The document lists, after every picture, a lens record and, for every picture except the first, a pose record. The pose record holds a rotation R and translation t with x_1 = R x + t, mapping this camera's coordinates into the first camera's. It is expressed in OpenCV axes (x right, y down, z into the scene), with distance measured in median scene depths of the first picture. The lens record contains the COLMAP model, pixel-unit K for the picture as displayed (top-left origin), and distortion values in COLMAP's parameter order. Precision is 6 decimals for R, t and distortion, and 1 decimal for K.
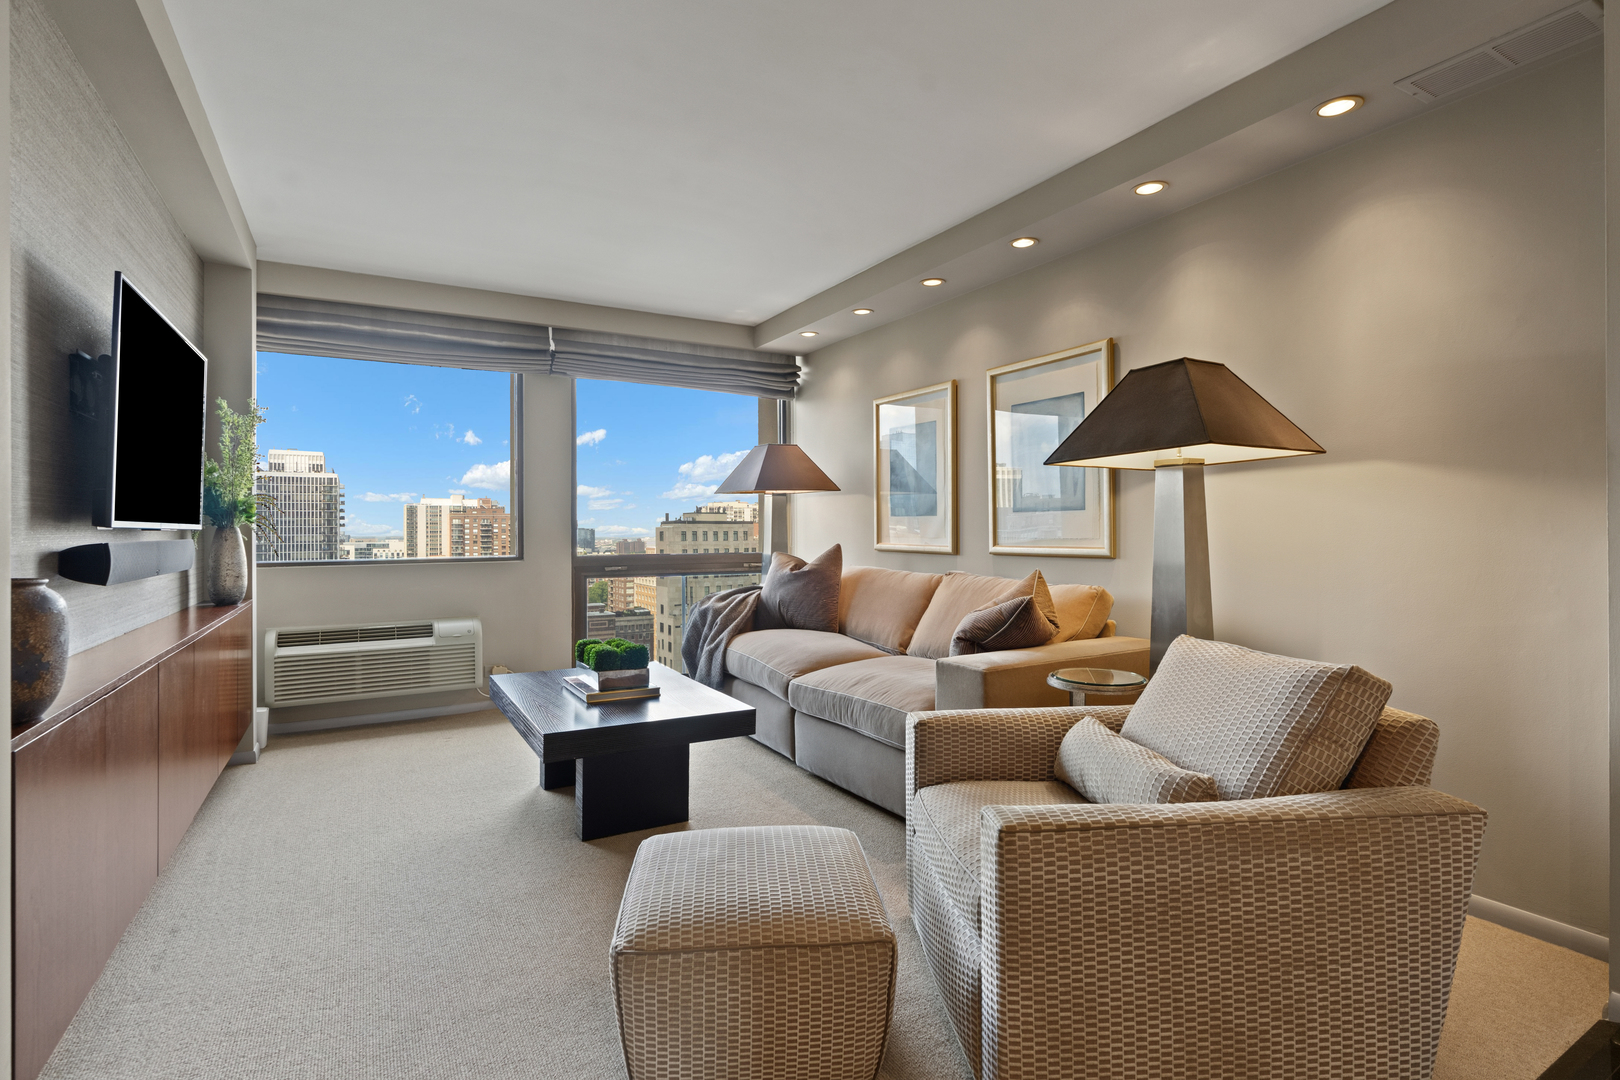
lens RADIAL K [[776.4, 0, 810.0], [0, 776.4, 540.0], [0, 0, 1]] dist [-0.002090, -0.000176]
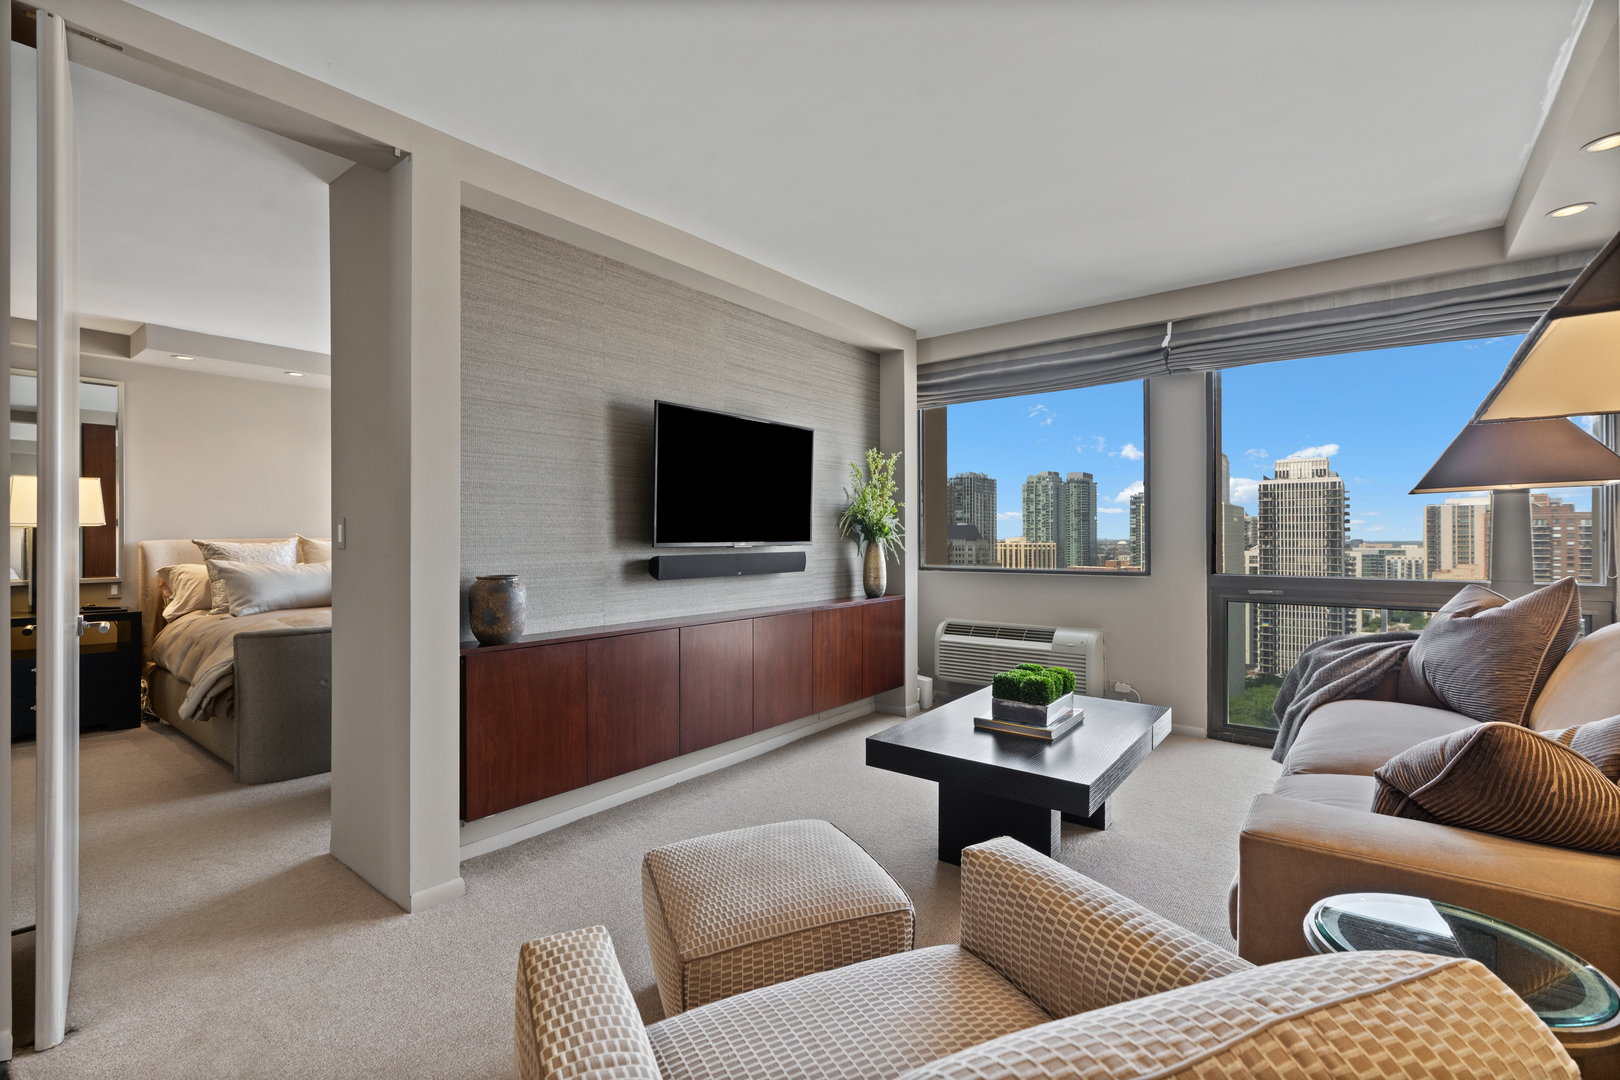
lens RADIAL K [[737.8, 0, 799.3], [0, 737.8, 534.0], [0, 0, 1]] dist [0.002645, 0.000180]
pose [[0.375176, -0.000883, -0.926953, 0.300182], [-0.010839, 0.999927, -0.005339, -0.015368], [0.926890, 0.012050, 0.375139, 0.269421]]
